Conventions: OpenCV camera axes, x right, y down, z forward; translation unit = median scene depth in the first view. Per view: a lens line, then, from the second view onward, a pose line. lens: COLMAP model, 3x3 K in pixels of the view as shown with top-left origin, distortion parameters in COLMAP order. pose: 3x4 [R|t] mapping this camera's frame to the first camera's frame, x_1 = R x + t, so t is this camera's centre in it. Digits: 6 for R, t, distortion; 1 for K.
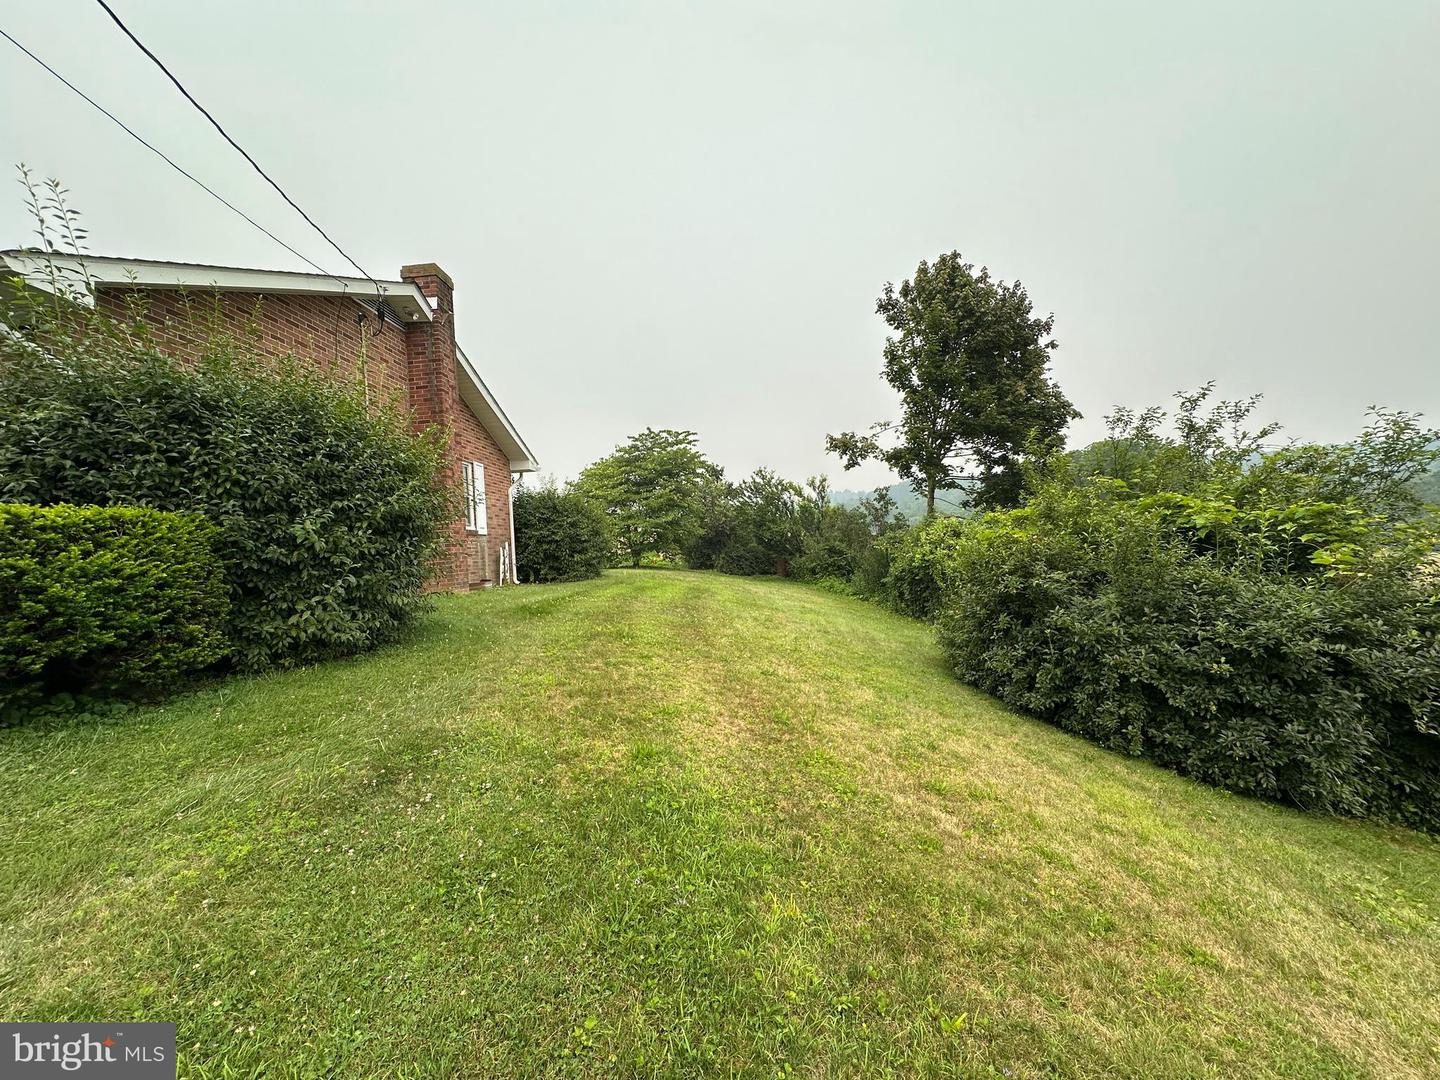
lens RADIAL K [[575.3, 0, 714.7], [0, 575.3, 540.9], [0, 0, 1]] dist [-0.002380, 0.000303]
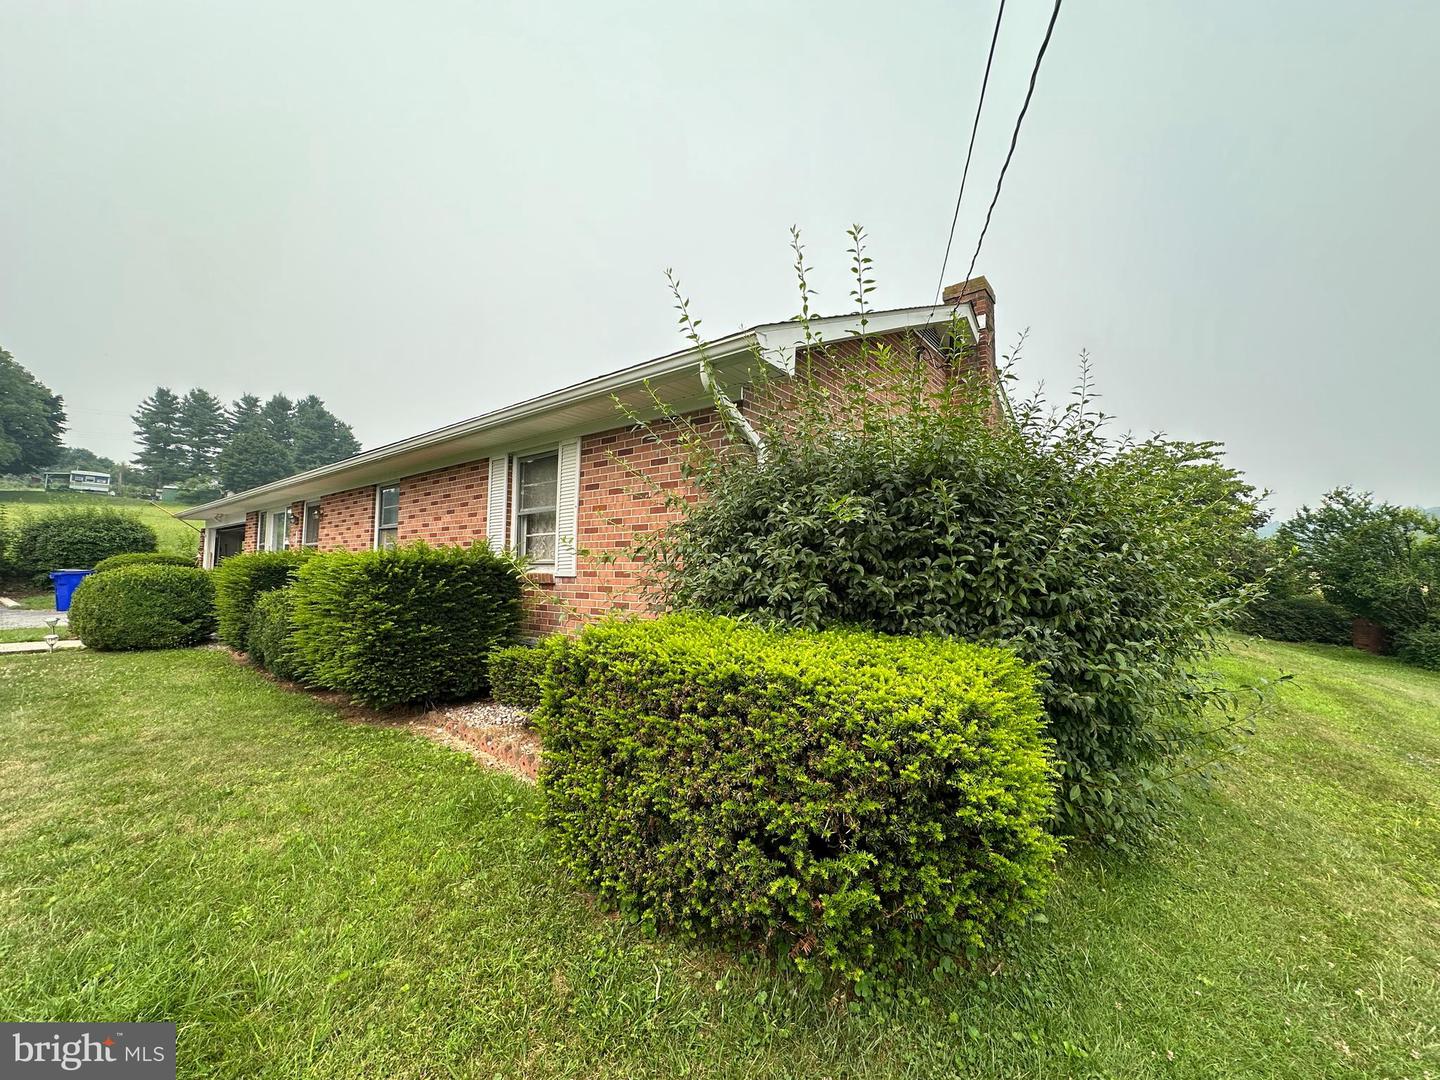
lens RADIAL K [[575.3, 0, 719.2], [0, 575.3, 540.0], [0, 0, 1]] dist [-0.002380, 0.000303]
pose [[0.808004, 0.036249, -0.588060, -0.154924], [-0.052289, 0.998579, -0.010291, -0.030487], [0.586851, 0.039064, 0.808752, 0.044824]]
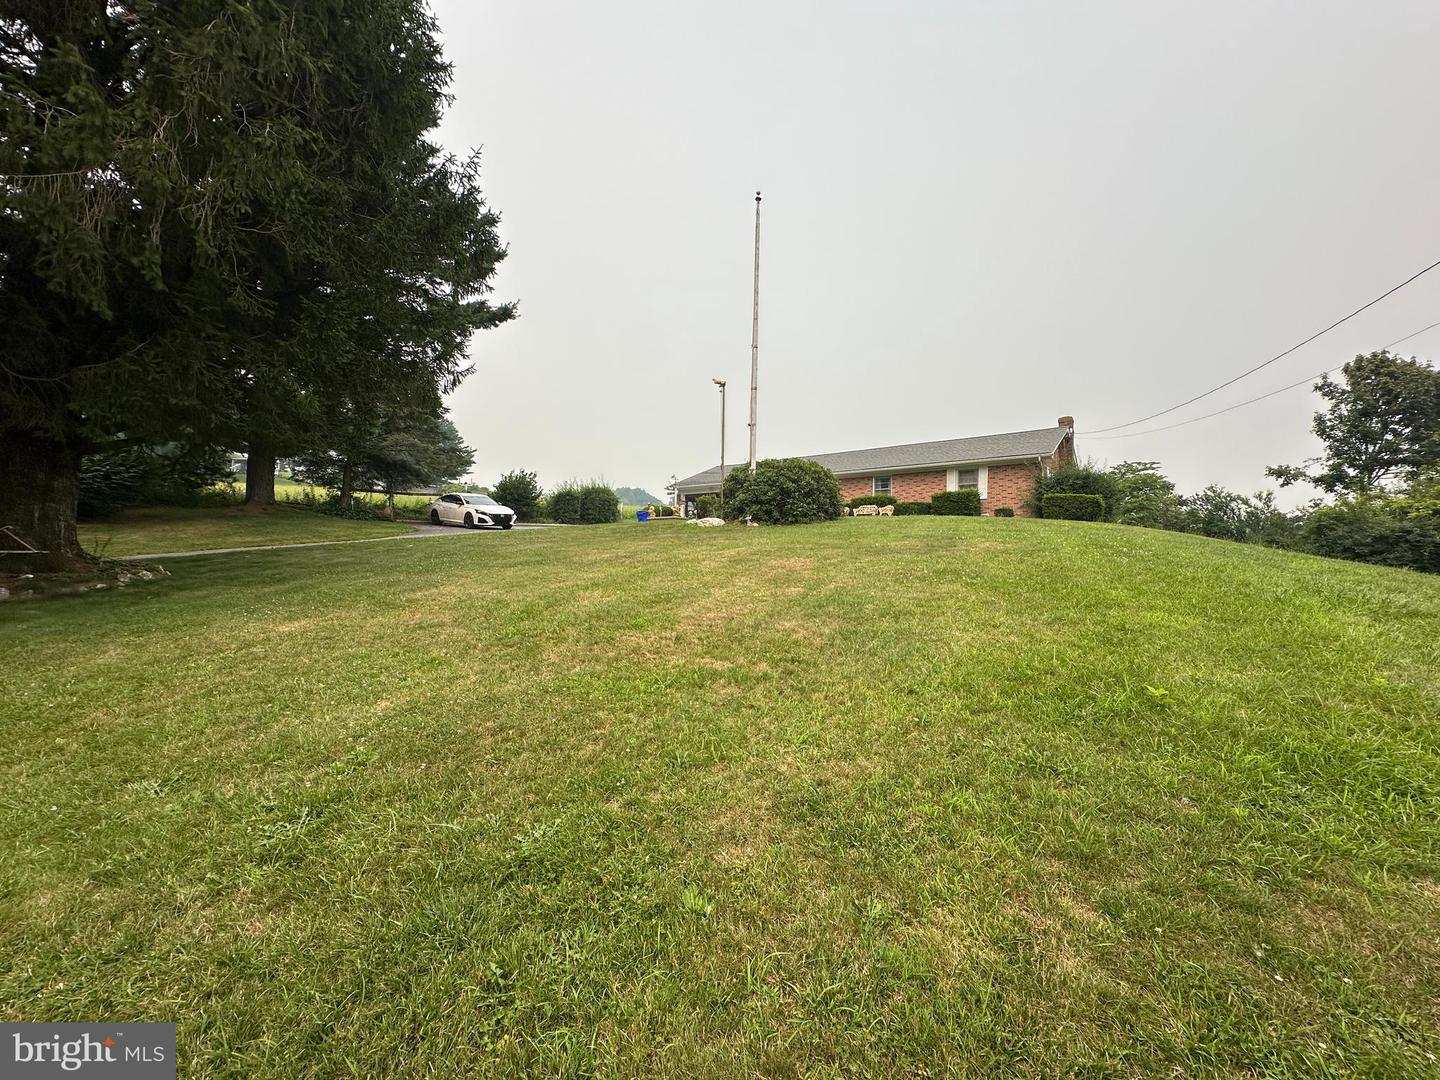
lens RADIAL K [[575.3, 0, 712.9], [0, 575.3, 541.4], [0, 0, 1]] dist [-0.002380, 0.000303]
pose [[0.809582, 0.057356, -0.584198, -0.121206], [-0.069066, 0.997610, 0.002232, 0.141524], [0.582929, 0.038542, 0.811608, -1.295856]]
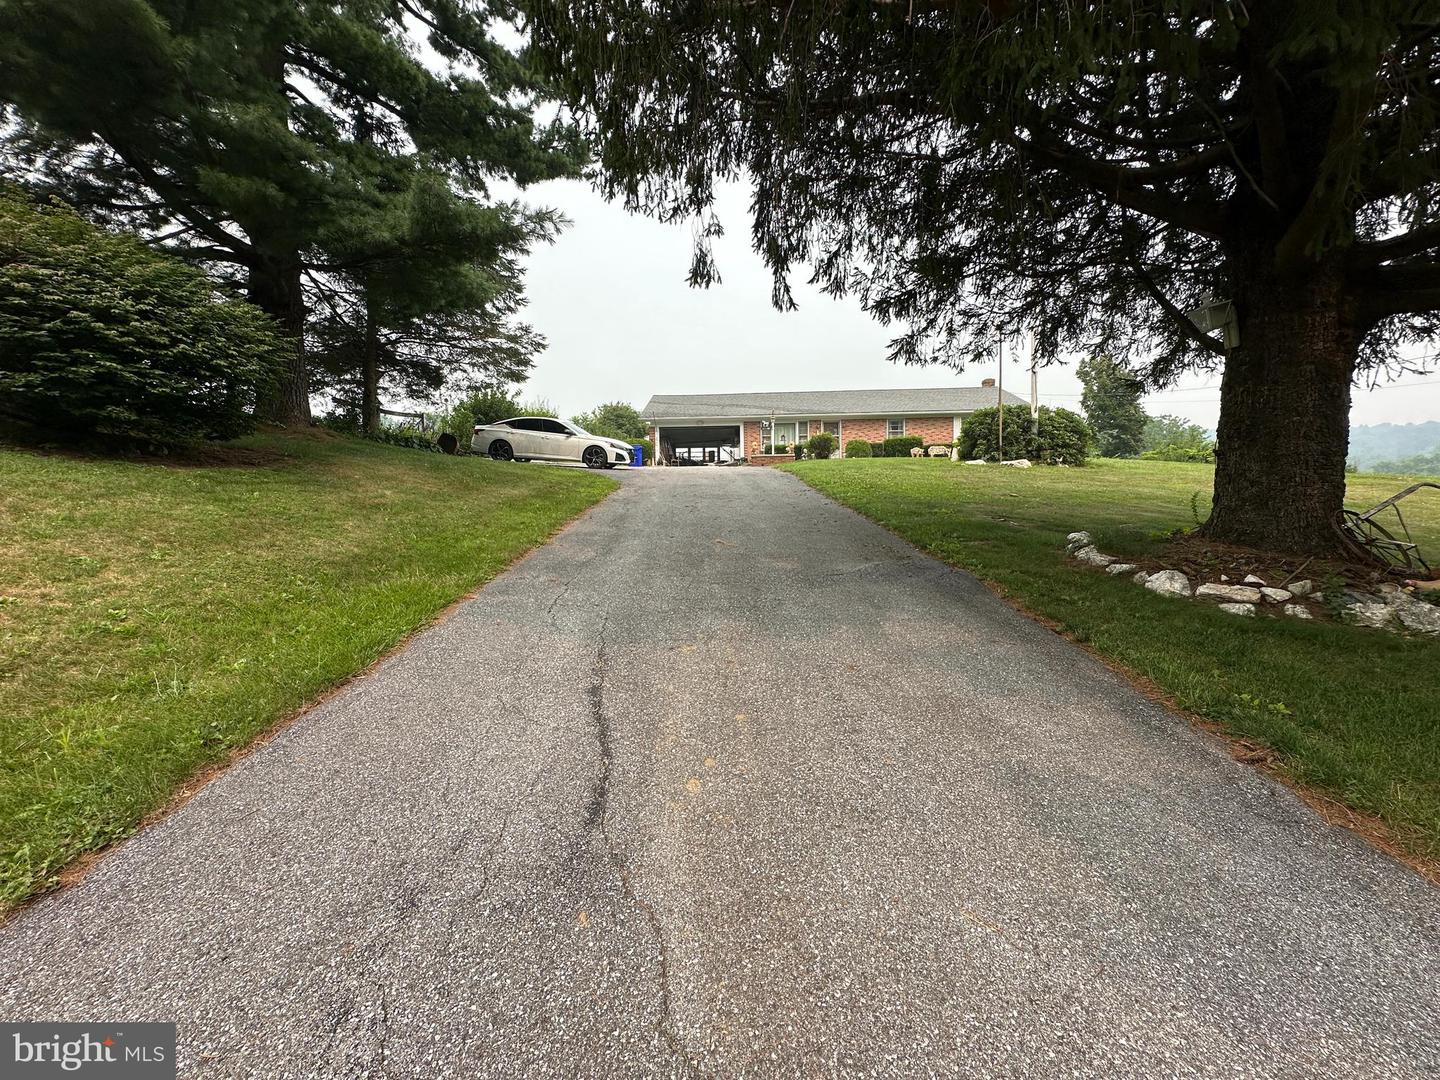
lens RADIAL K [[575.3, 0, 716.4], [0, 575.3, 539.1], [0, 0, 1]] dist [-0.002380, 0.000303]
pose [[0.998859, 0.047749, -0.000254, -1.238583], [-0.047587, 0.995888, 0.077085, 0.192888], [0.003933, -0.076985, 0.997025, -1.547179]]
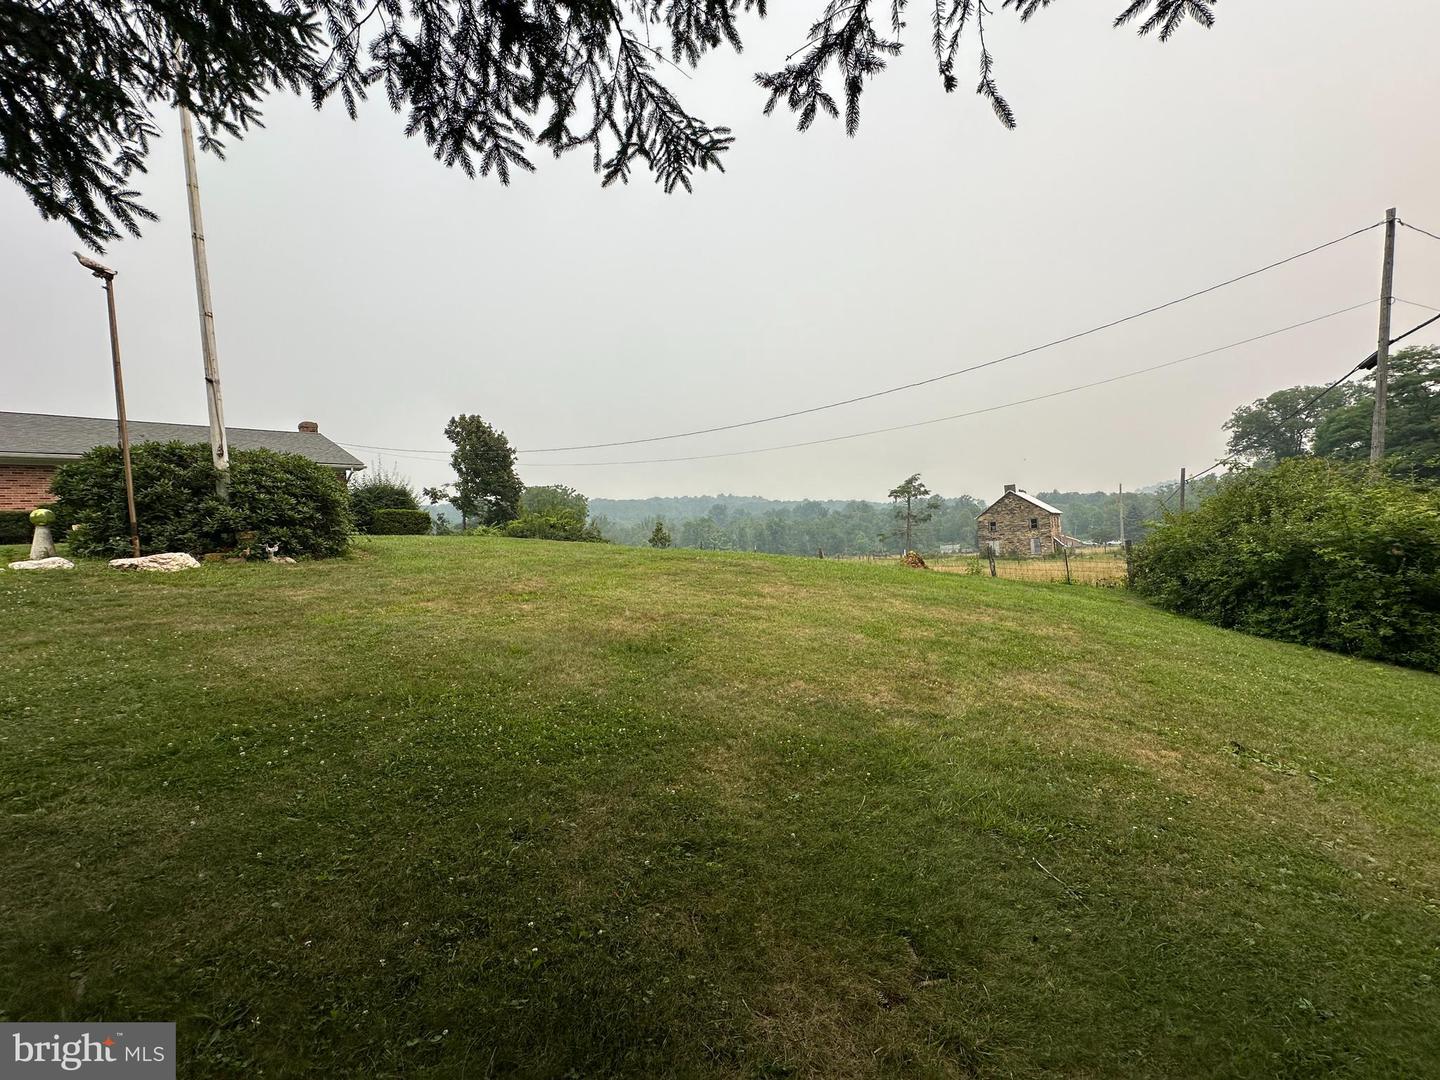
lens RADIAL K [[575.3, 0, 723.4], [0, 575.3, 532.8], [0, 0, 1]] dist [-0.002380, 0.000303]
pose [[0.612850, 0.017750, 0.790000, -0.793884], [0.035731, 0.998103, -0.050145, 0.127803], [-0.789391, 0.058959, 0.611053, -1.166284]]
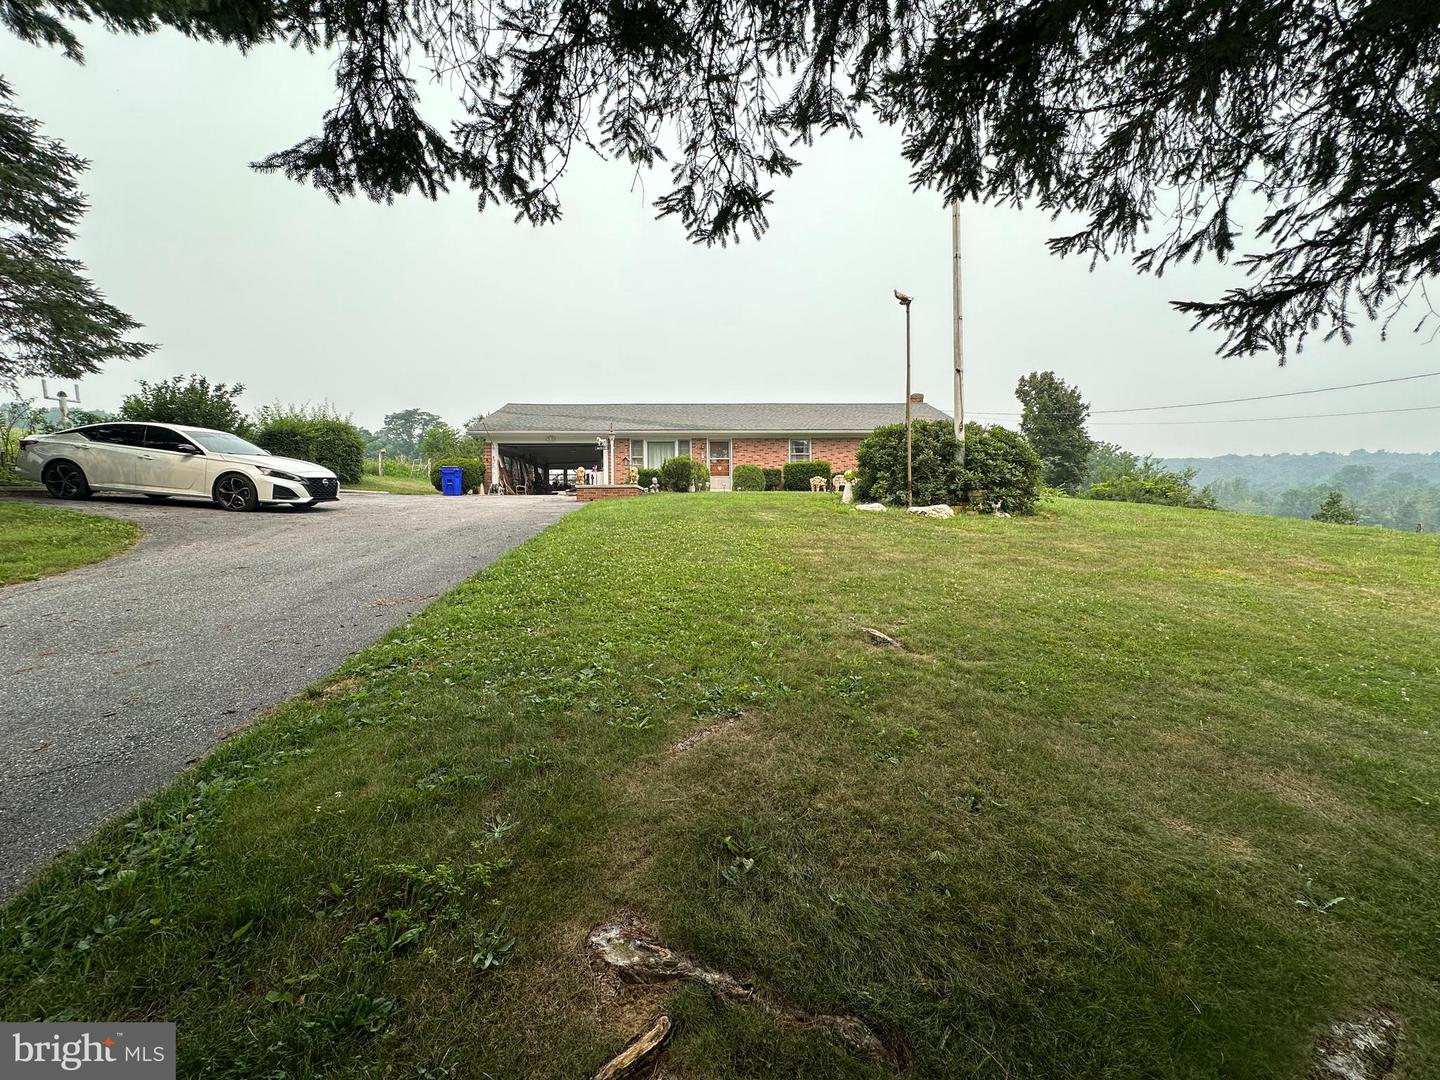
lens RADIAL K [[575.3, 0, 719.8], [0, 575.3, 538.5], [0, 0, 1]] dist [-0.002380, 0.000303]
pose [[0.995198, 0.052905, 0.082359, -0.999032], [-0.056412, 0.997572, 0.040850, 0.129978], [-0.079997, -0.045299, 0.995765, -1.138710]]
